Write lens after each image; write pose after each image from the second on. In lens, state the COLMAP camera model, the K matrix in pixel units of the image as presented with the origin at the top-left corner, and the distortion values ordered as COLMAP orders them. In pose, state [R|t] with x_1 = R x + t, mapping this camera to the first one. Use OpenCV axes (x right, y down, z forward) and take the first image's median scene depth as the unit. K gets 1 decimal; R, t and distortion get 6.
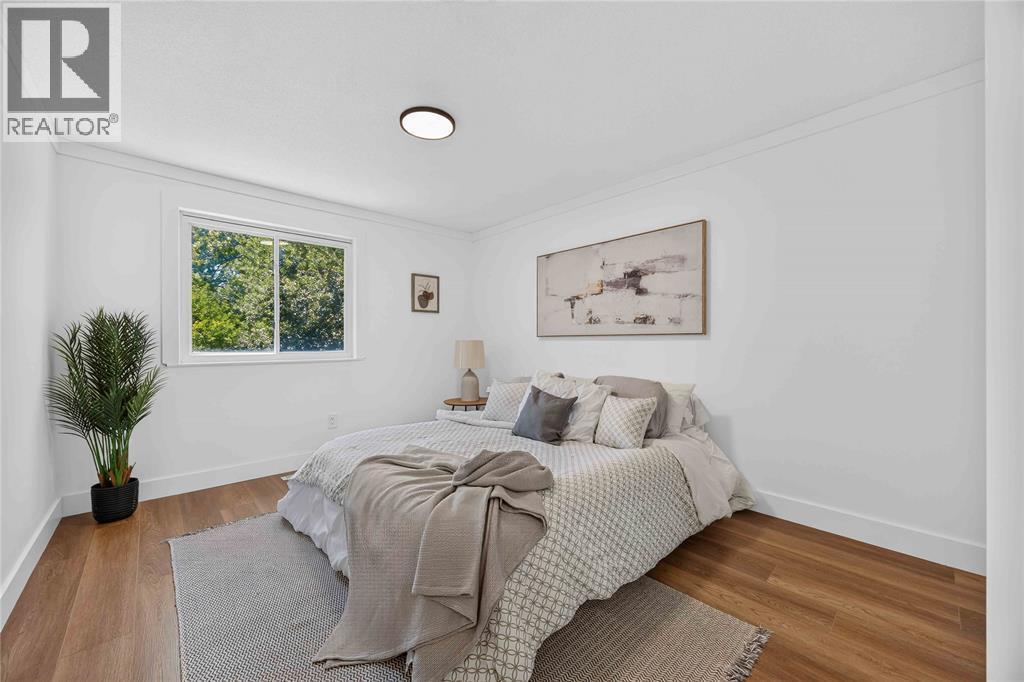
lens RADIAL K [[393.3, 0, 508.1], [0, 393.3, 346.4], [0, 0, 1]] dist [-0.000312, -0.000093]
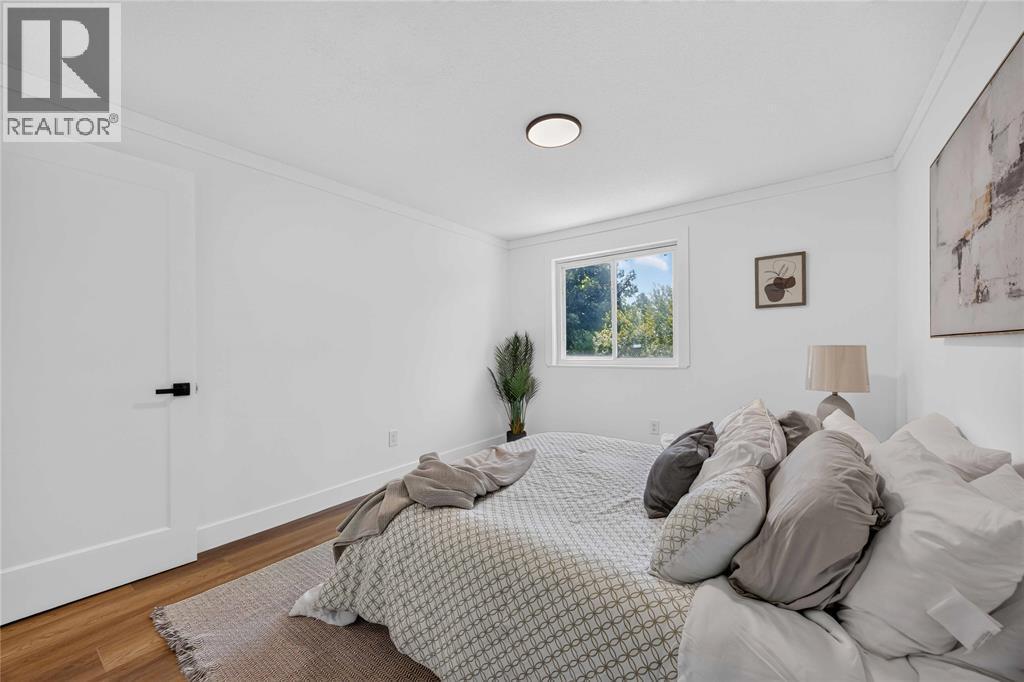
lens RADIAL K [[393.3, 0, 508.1], [0, 393.3, 346.4], [0, 0, 1]] dist [-0.000312, -0.000093]
pose [[0.181969, -0.006710, -0.983281, 0.464569], [0.001291, 0.999977, -0.006585, -0.011505], [0.983303, -0.000071, 0.181974, 0.435876]]
